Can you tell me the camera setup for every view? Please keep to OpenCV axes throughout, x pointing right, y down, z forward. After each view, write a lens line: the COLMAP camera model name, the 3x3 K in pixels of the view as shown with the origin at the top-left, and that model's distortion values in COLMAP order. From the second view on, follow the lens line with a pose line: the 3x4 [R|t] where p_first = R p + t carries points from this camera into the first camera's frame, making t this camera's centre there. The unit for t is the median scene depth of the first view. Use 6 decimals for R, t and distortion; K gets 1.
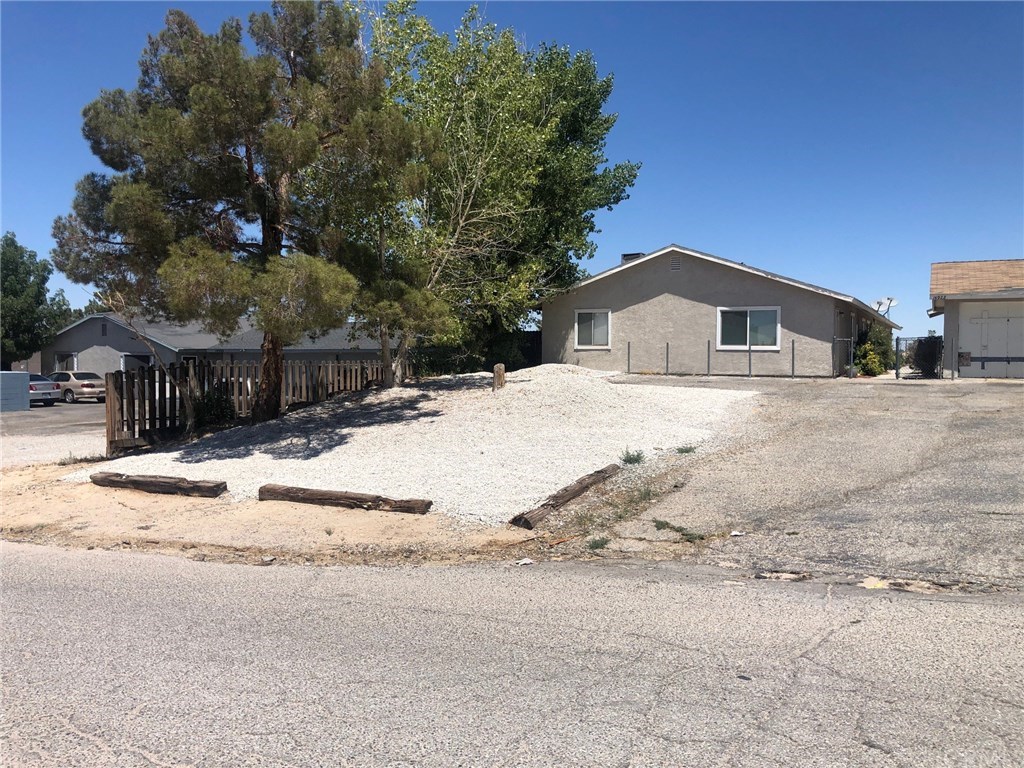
lens RADIAL K [[836.4, 0, 513.4], [0, 836.4, 383.7], [0, 0, 1]] dist [0.040945, -0.031677]
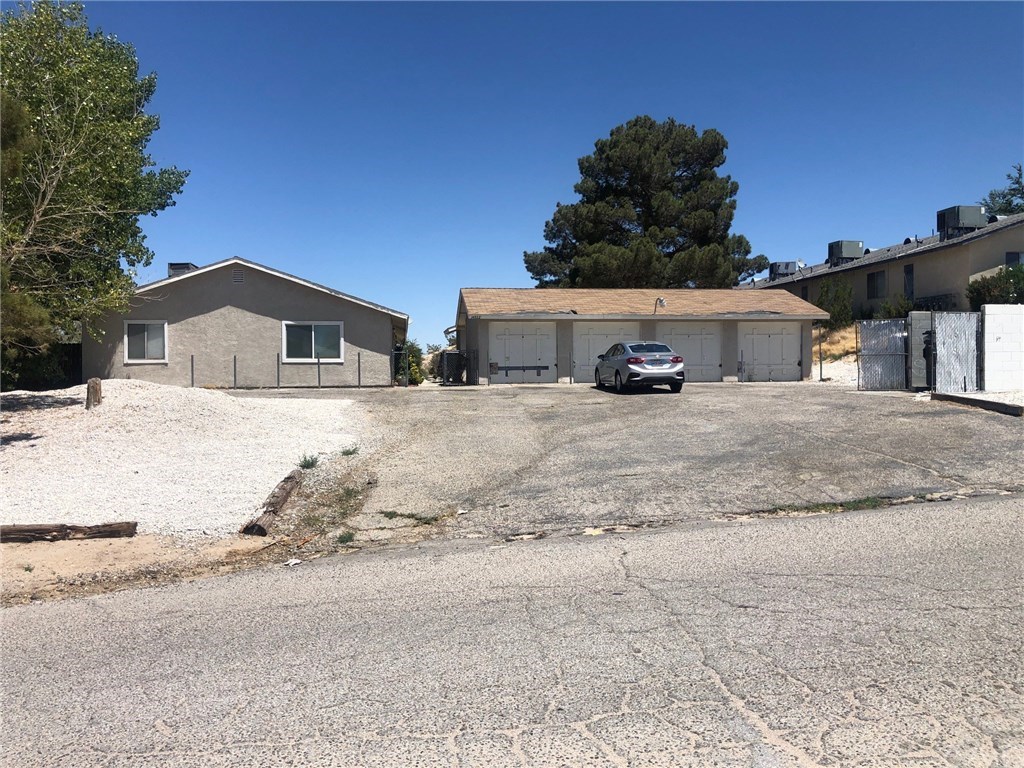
lens RADIAL K [[836.4, 0, 513.4], [0, 836.4, 380.9], [0, 0, 1]] dist [0.040945, -0.031677]
pose [[0.824709, -0.020764, 0.565176, -0.137422], [0.033625, 0.999358, -0.012349, 0.004933], [-0.564557, 0.029189, 0.824878, -0.003807]]
